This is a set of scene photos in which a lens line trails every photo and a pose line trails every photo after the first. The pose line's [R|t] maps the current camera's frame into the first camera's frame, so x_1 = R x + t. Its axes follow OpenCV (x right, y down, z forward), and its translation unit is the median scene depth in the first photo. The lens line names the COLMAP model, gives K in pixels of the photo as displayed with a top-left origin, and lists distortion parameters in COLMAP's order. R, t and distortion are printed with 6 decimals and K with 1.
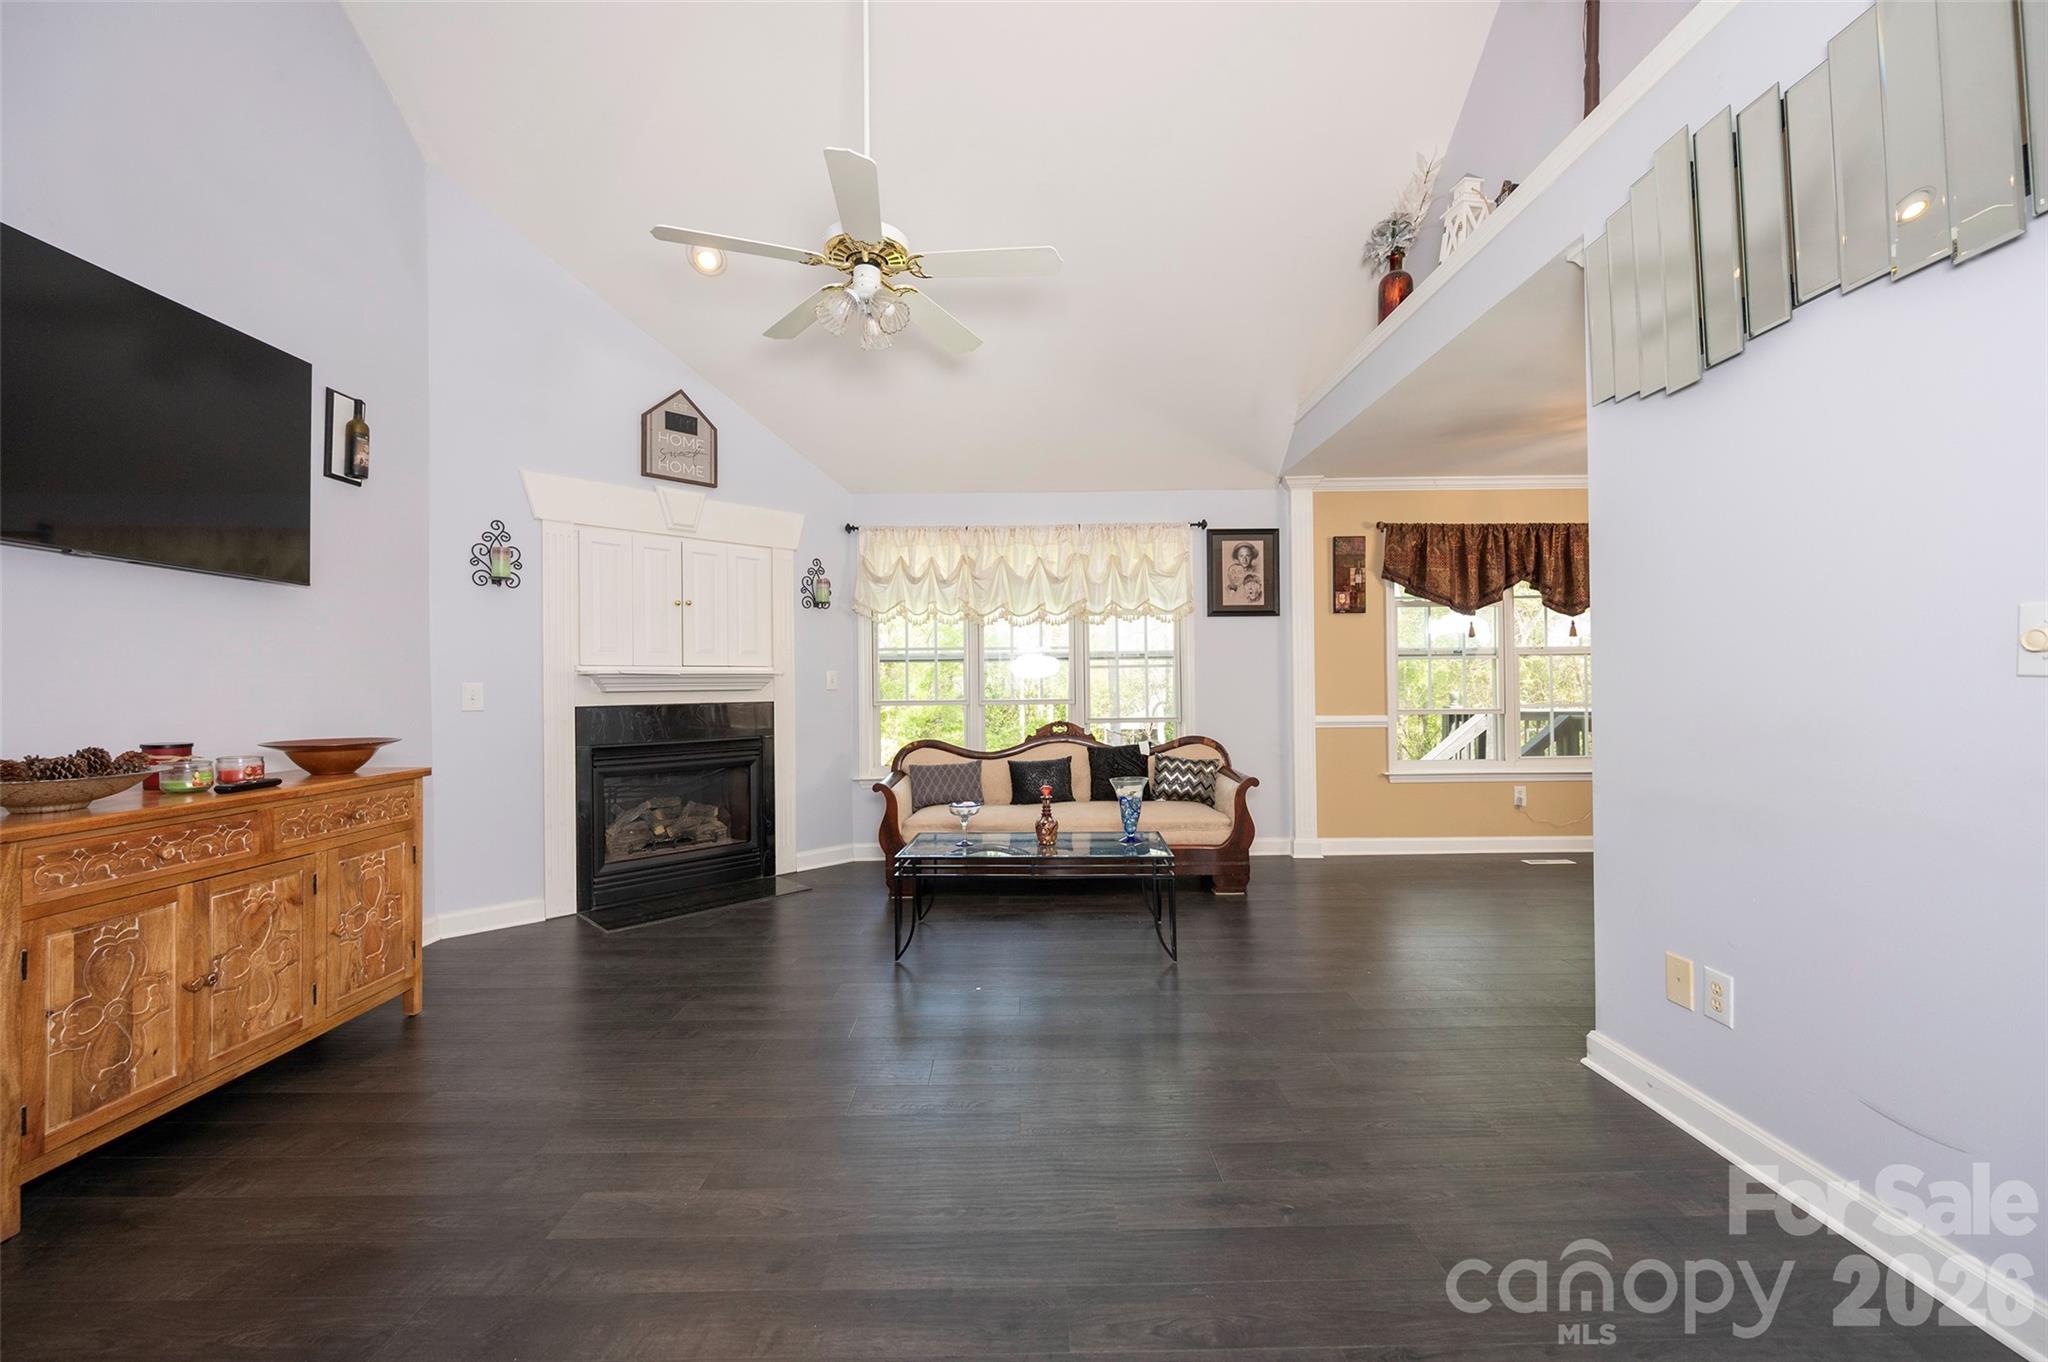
lens RADIAL K [[809.7, 0, 1020.5], [0, 809.7, 675.8], [0, 0, 1]] dist [-0.000628, -0.000100]
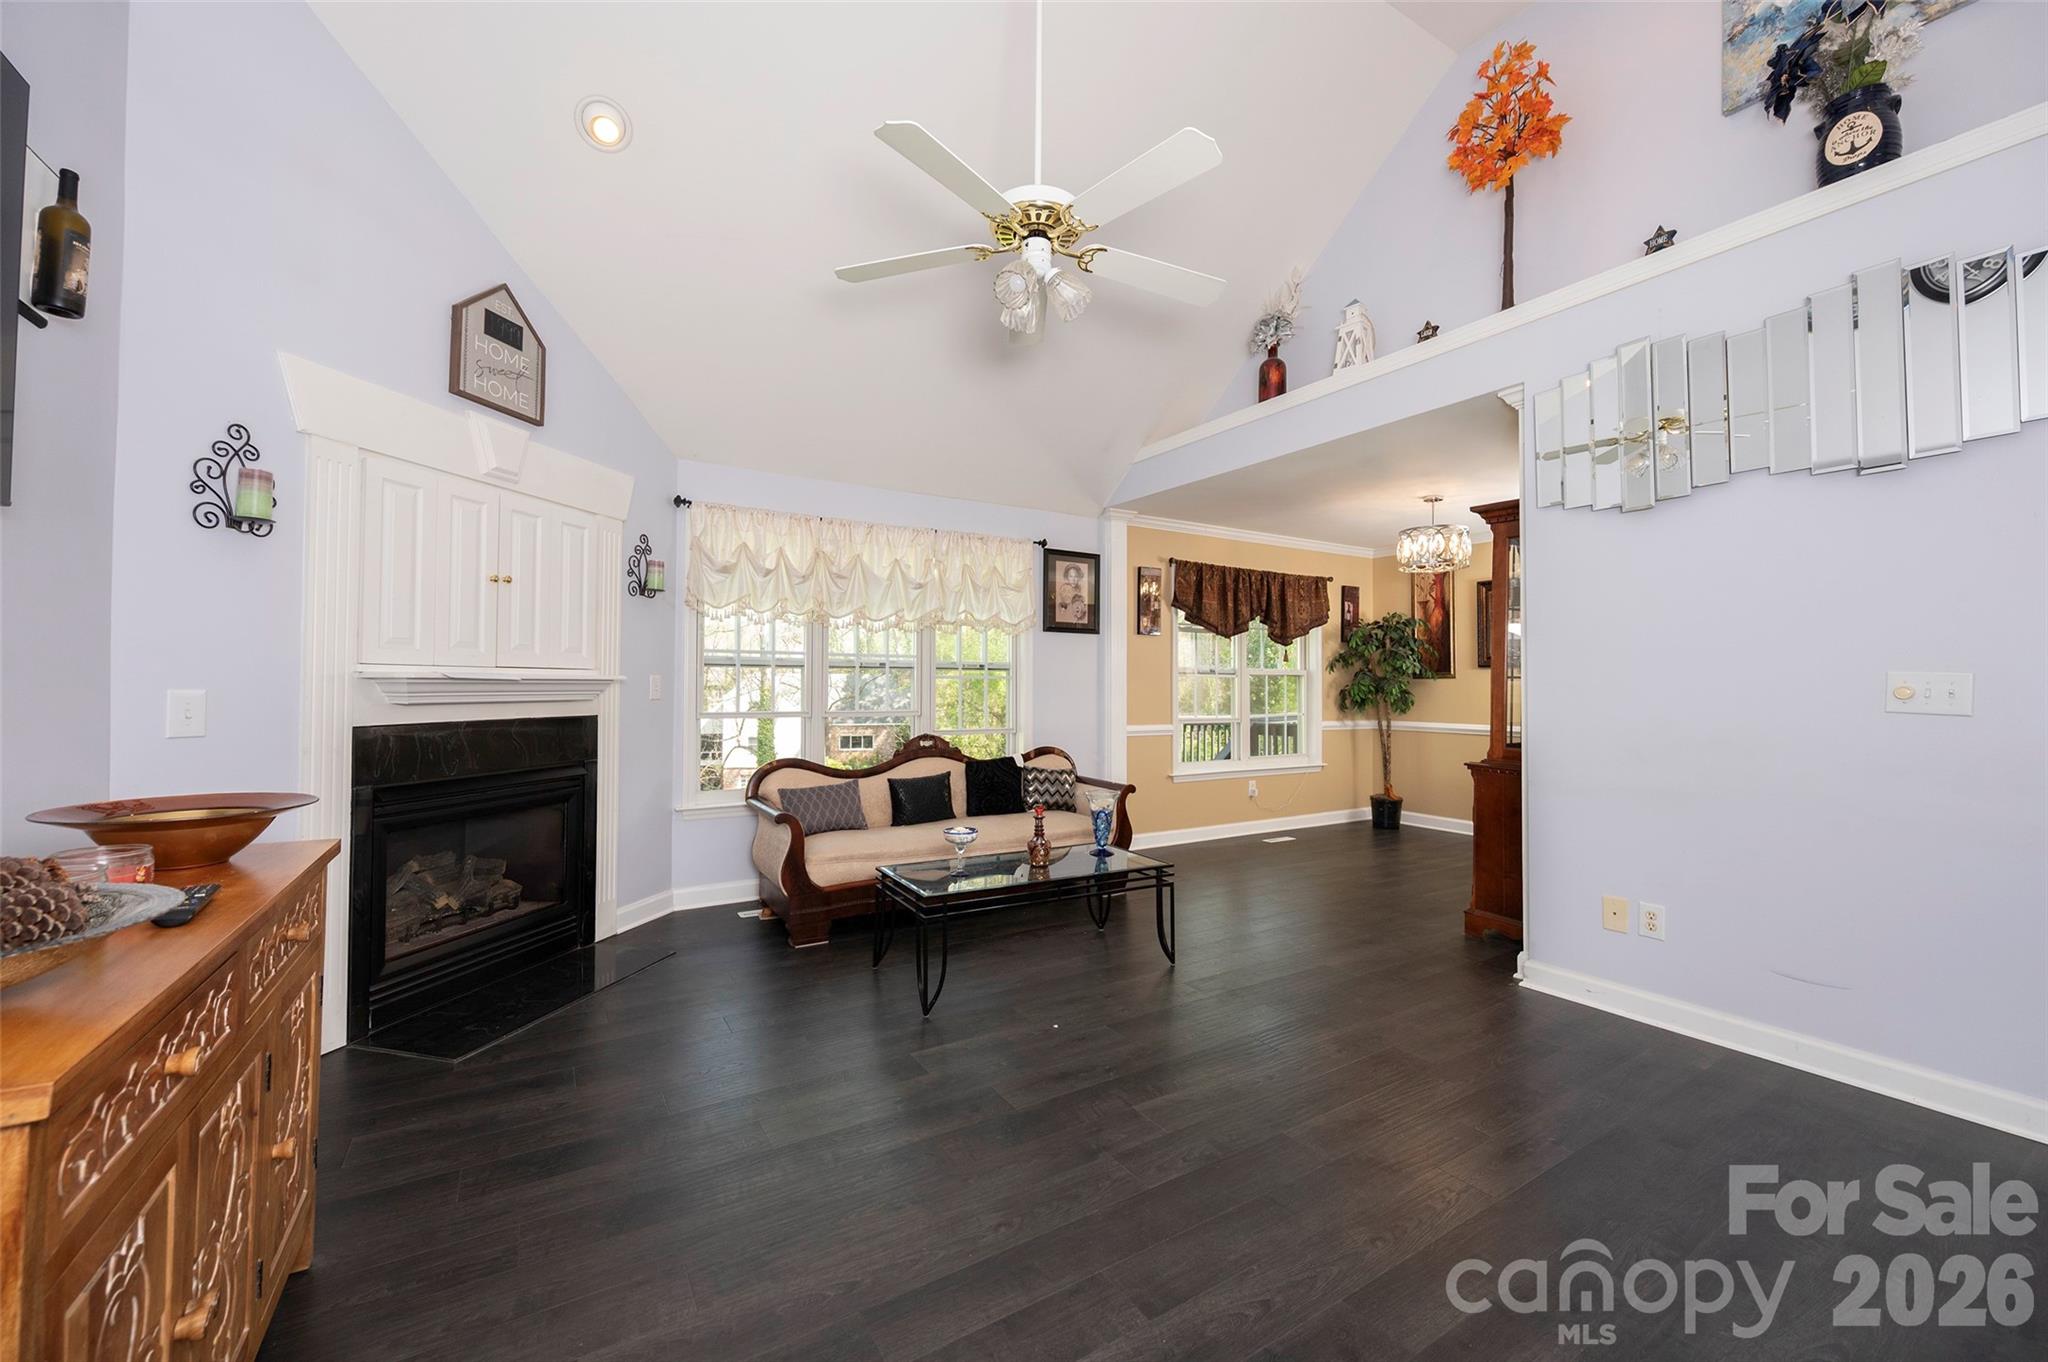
lens RADIAL K [[815.3, 0, 1023.1], [0, 815.3, 666.7], [0, 0, 1]] dist [0.001412, 0.000196]
pose [[0.849281, 0.027797, 0.527208, -0.370656], [-0.020363, 0.999595, -0.019901, -0.006830], [-0.527547, 0.006166, 0.849503, 0.130236]]
